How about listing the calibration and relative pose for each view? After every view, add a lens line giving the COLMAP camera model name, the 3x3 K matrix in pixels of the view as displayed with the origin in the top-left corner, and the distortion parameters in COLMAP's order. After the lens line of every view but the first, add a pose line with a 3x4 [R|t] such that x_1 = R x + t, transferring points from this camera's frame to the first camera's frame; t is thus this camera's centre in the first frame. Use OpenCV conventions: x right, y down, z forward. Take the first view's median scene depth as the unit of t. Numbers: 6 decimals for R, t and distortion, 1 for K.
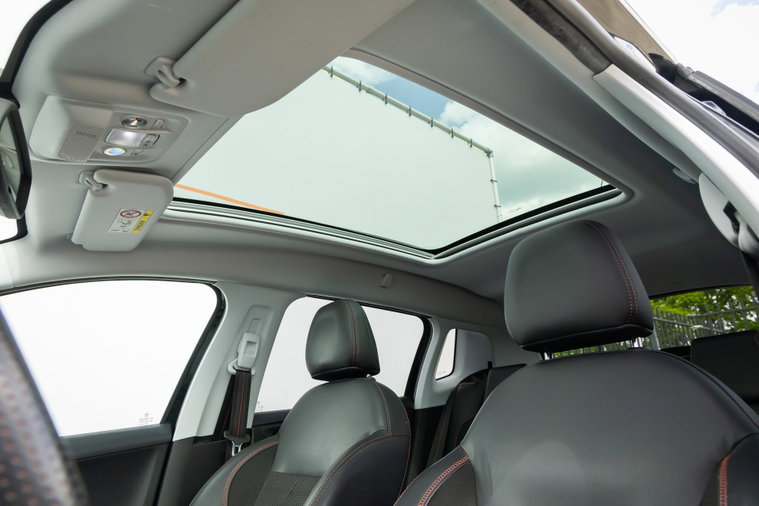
lens RADIAL K [[494.6, 0, 379.5], [0, 494.6, 253.0], [0, 0, 1]] dist [-0.019765, 0.001156]
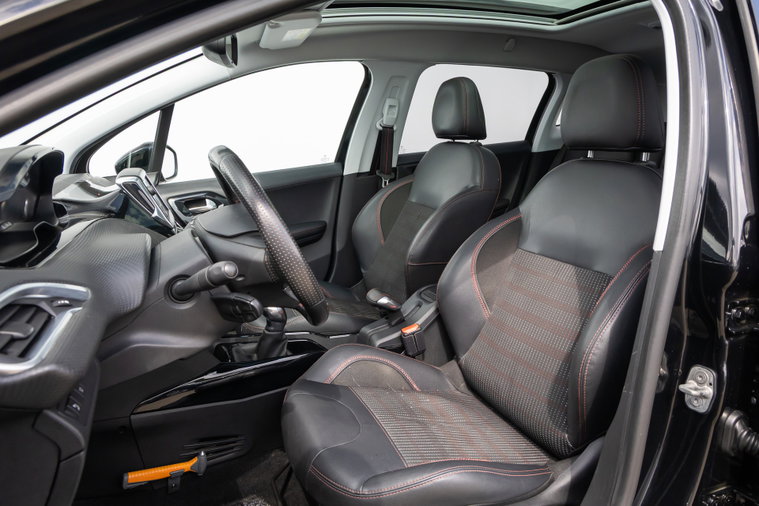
lens RADIAL K [[494.6, 0, 379.5], [0, 494.6, 253.0], [0, 0, 1]] dist [-0.019765, 0.001156]
pose [[0.949233, 0.113720, -0.293301, 0.136309], [0.069647, 0.833258, 0.548481, -0.216881], [0.306768, -0.541063, 0.783035, -0.241286]]
